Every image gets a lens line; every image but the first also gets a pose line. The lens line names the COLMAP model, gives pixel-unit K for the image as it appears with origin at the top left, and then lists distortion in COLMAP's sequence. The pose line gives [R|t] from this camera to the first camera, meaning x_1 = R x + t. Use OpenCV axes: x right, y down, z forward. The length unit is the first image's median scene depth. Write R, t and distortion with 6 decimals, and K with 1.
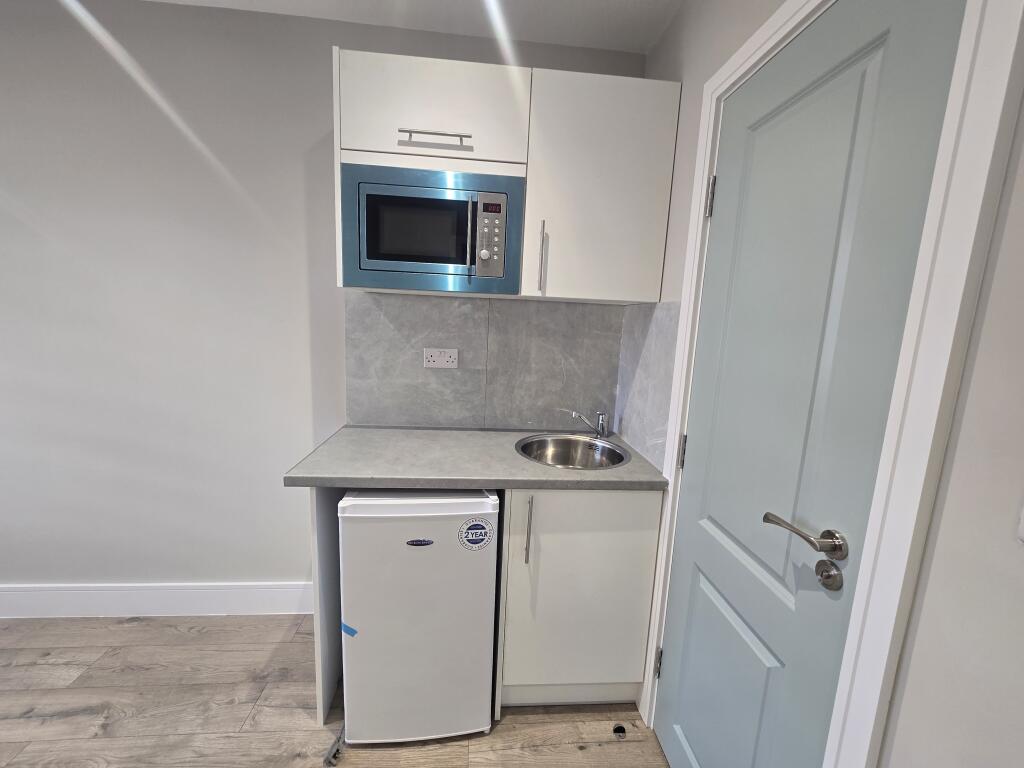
lens RADIAL K [[419.0, 0, 510.8], [0, 419.0, 383.2], [0, 0, 1]] dist [-0.001859, -0.000146]
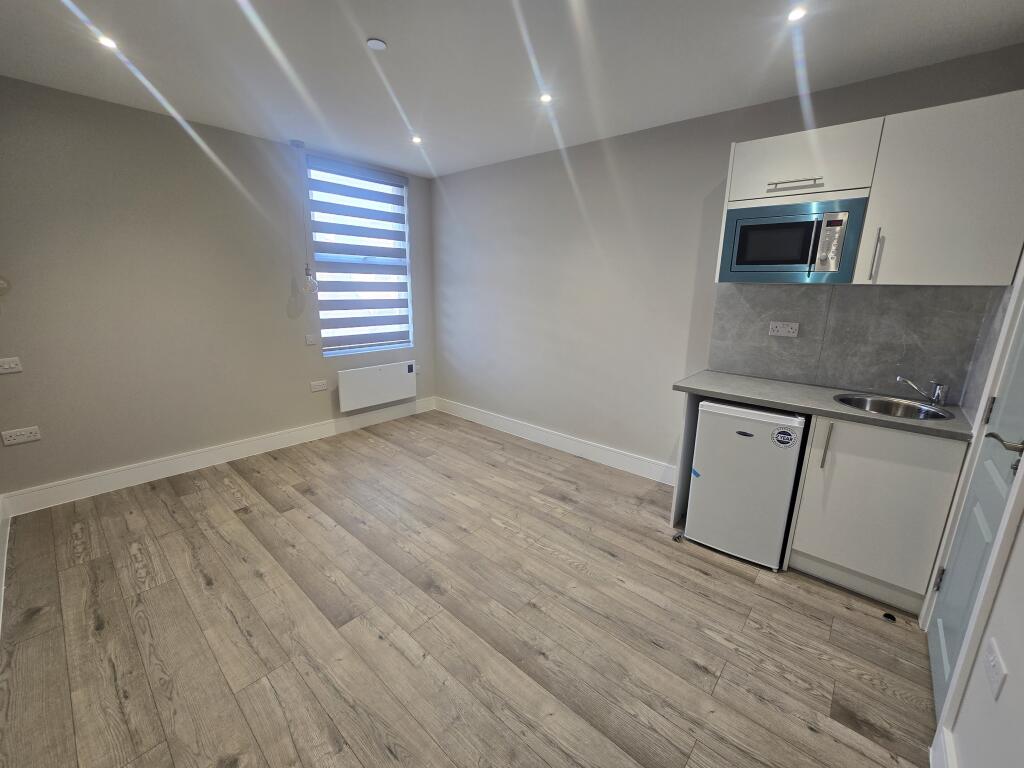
lens RADIAL K [[419.0, 0, 510.8], [0, 419.0, 383.2], [0, 0, 1]] dist [-0.001859, -0.000146]
pose [[0.693048, 0.133332, -0.708454, 0.269939], [-0.095528, 0.991066, 0.093069, 0.095176], [0.714534, 0.003175, 0.699593, -0.778400]]
